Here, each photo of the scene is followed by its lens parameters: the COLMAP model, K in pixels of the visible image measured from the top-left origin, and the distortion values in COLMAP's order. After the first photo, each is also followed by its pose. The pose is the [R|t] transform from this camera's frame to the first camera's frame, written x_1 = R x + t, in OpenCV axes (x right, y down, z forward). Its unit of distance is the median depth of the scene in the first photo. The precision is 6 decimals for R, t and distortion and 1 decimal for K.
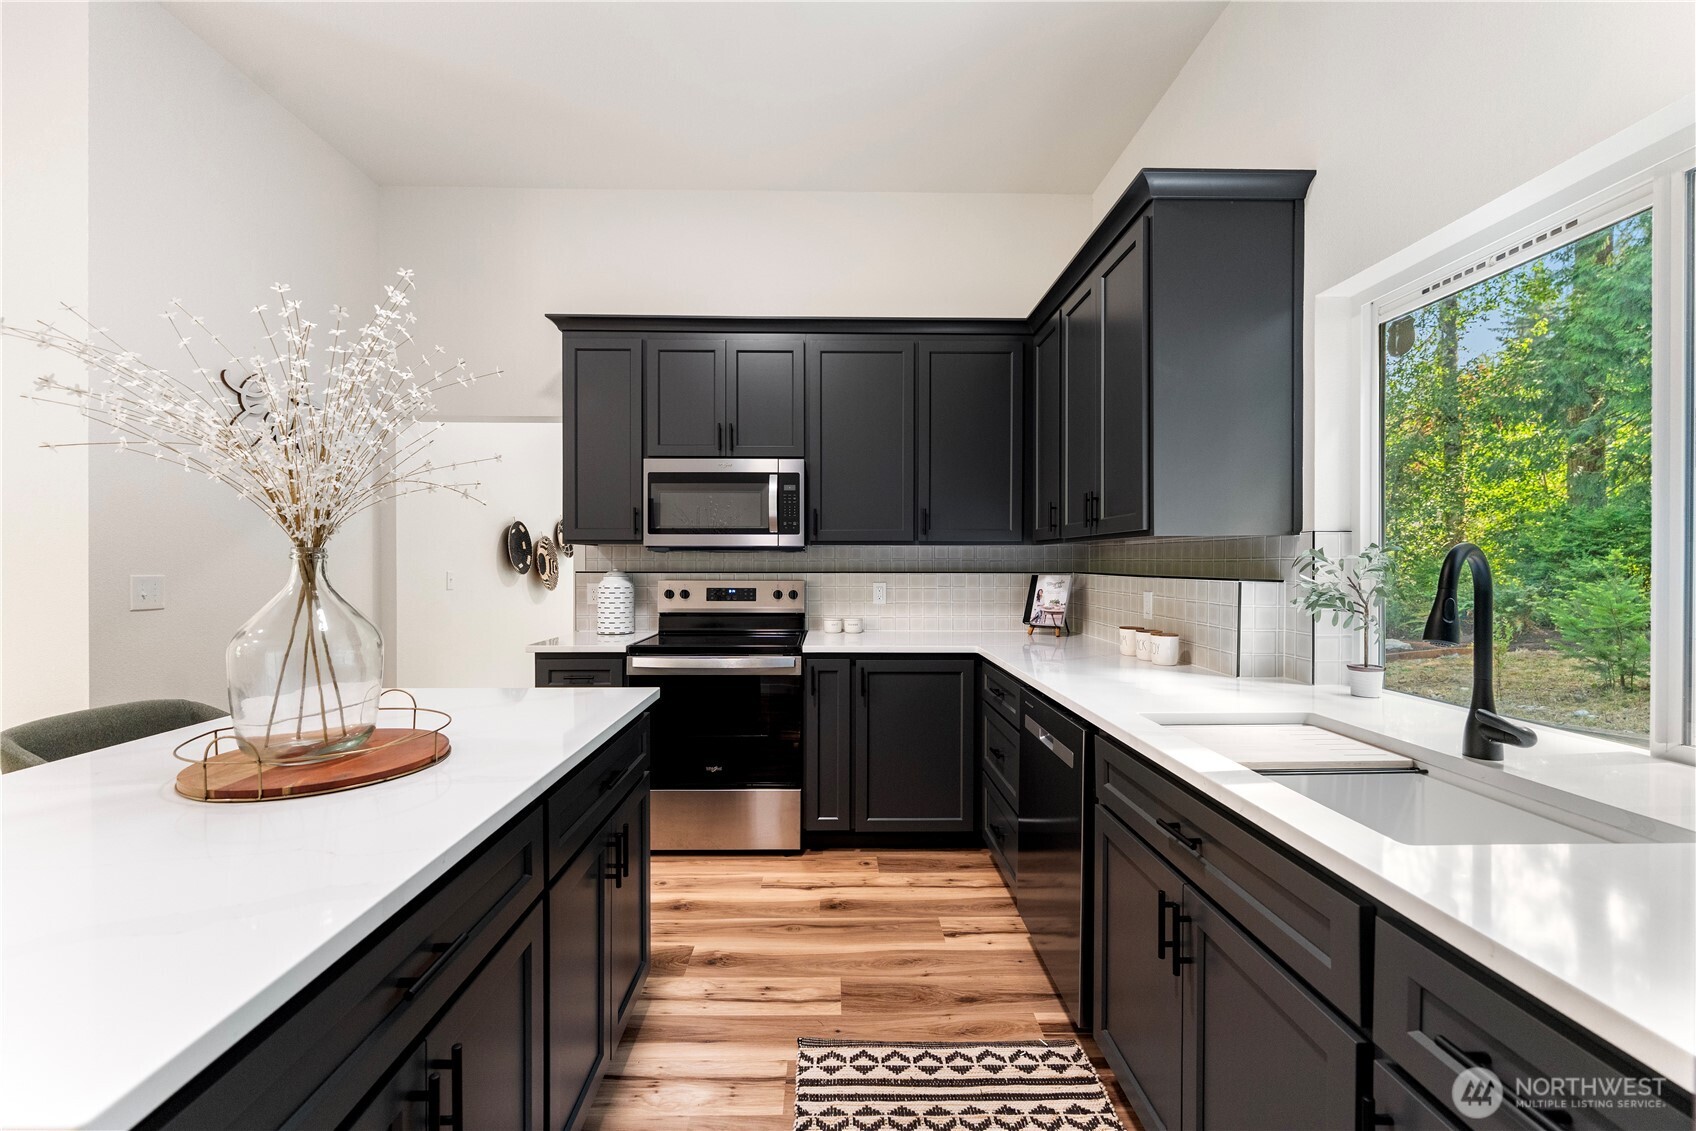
lens RADIAL K [[676.8, 0, 842.5], [0, 676.8, 562.4], [0, 0, 1]] dist [0.001362, 0.000202]
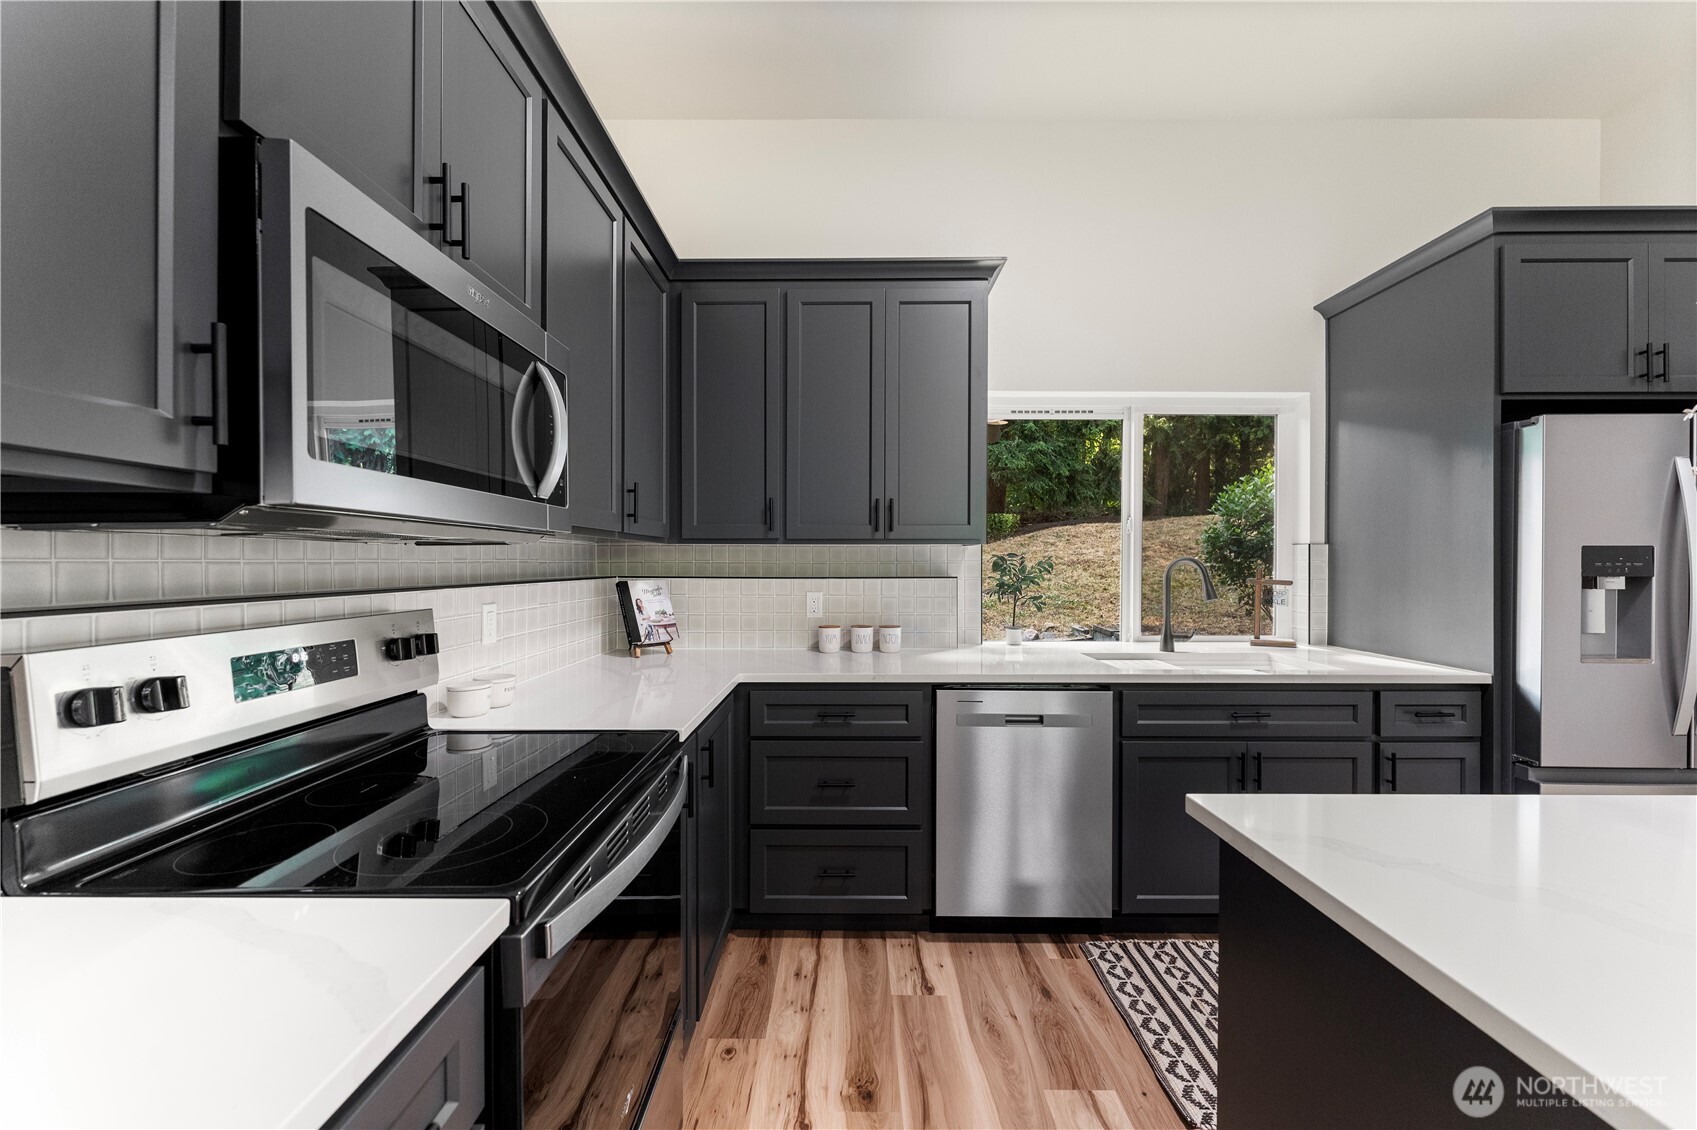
lens RADIAL K [[677.2, 0, 843.0], [0, 677.2, 561.9], [0, 0, 1]] dist [0.001362, 0.000202]
pose [[0.027389, -0.000660, 0.999625, -0.621857], [-0.001195, 0.999999, 0.000693, -0.005145], [-0.999624, -0.001214, 0.027388, 0.938347]]
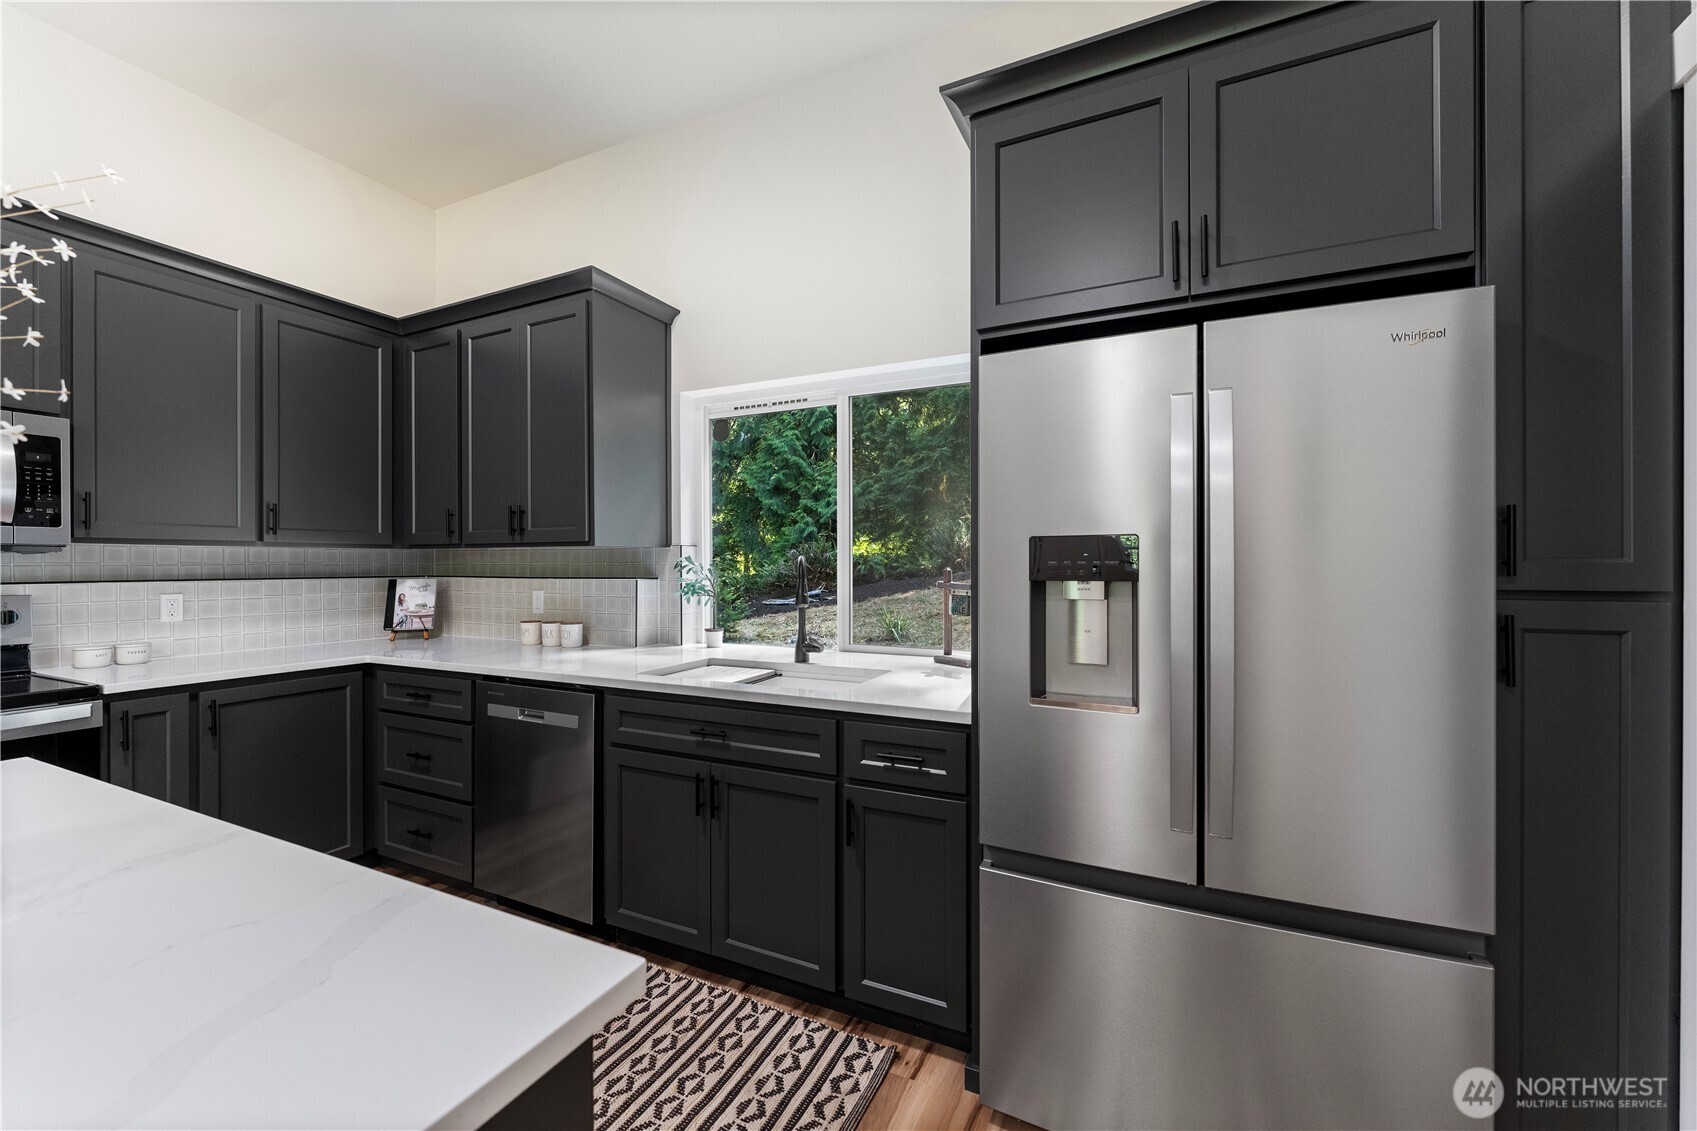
lens RADIAL K [[675.8, 0, 828.7], [0, 675.8, 560.2], [0, 0, 1]] dist [-0.001846, -0.000097]
pose [[0.457870, 0.003843, 0.889011, -0.375743], [0.002587, 0.999981, -0.005655, -0.002286], [-0.889015, 0.004889, 0.457851, -0.000836]]
